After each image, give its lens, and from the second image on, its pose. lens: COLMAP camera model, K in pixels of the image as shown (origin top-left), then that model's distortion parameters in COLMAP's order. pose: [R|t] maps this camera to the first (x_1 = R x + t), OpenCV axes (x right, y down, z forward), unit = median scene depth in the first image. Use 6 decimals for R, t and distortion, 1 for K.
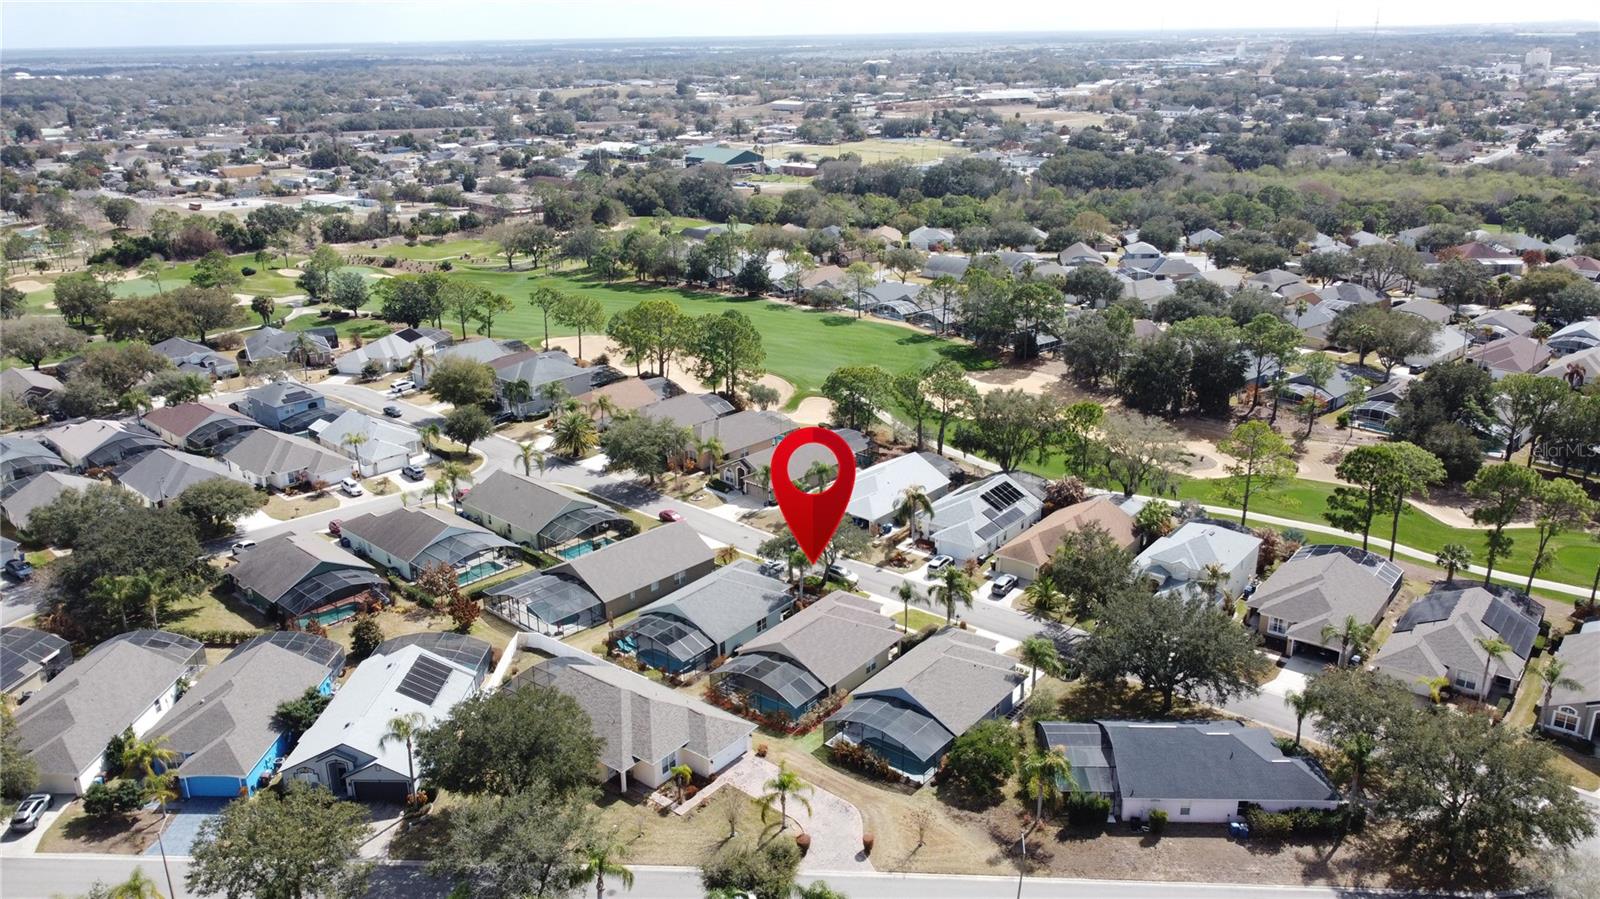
lens RADIAL K [[1217.0, 0, 802.6], [0, 1217.0, 448.5], [0, 0, 1]] dist [0.010013, -0.008453]
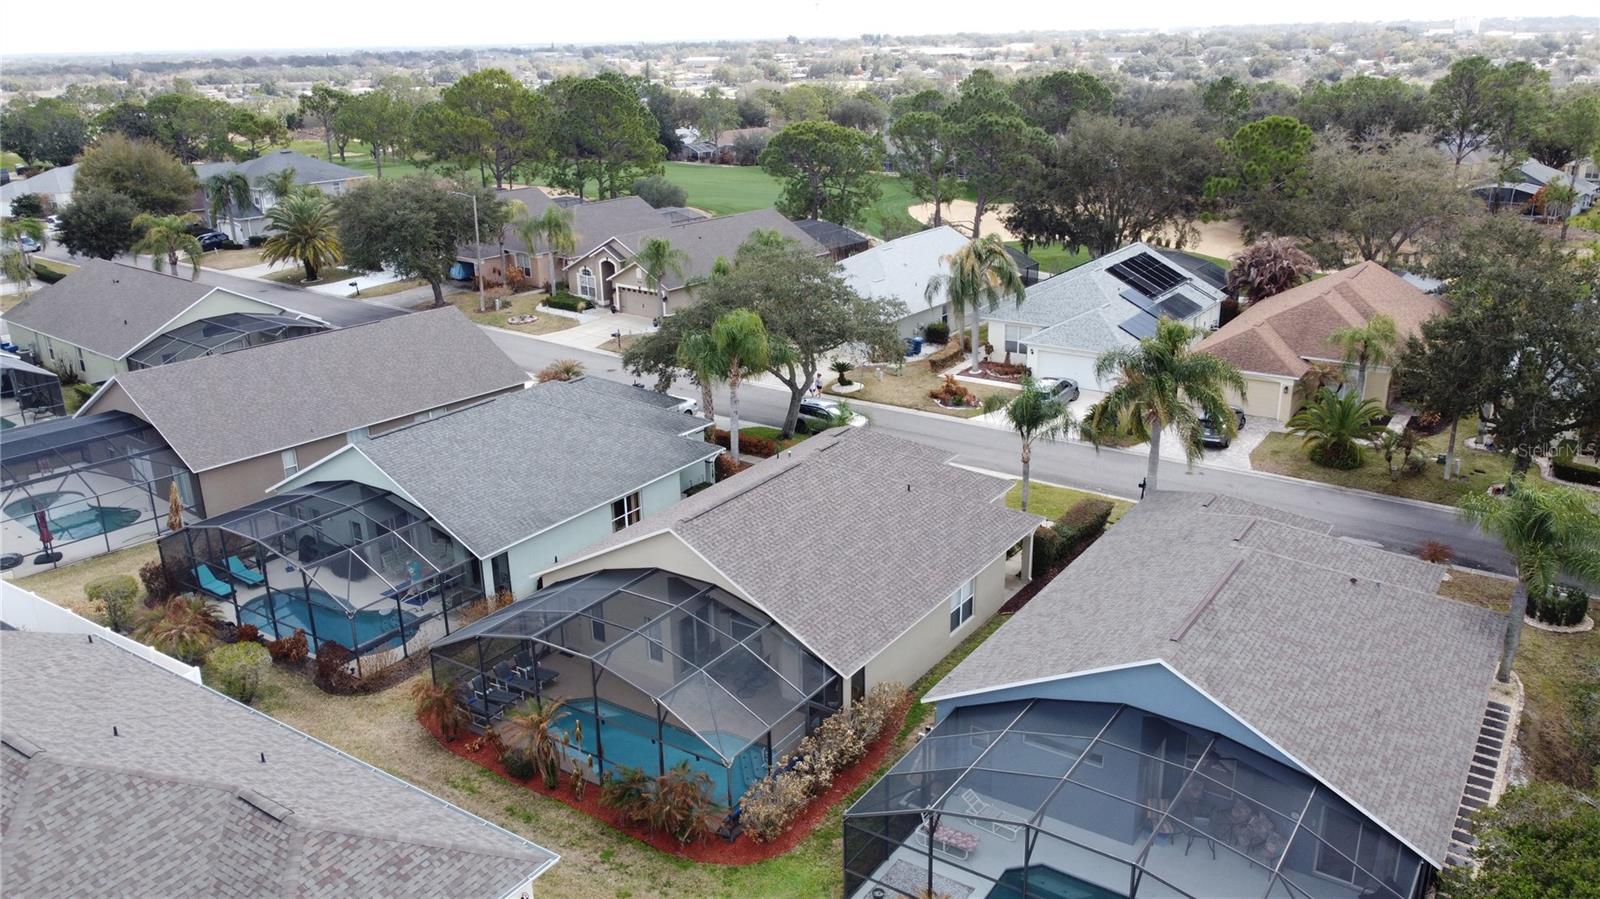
lens RADIAL K [[1217.0, 0, 796.1], [0, 1217.0, 456.8], [0, 0, 1]] dist [0.010013, -0.008453]
pose [[0.998128, -0.024644, 0.055967, -0.003116], [0.024437, 0.999692, 0.004383, 0.107628], [-0.056058, -0.003008, 0.998423, 0.540323]]
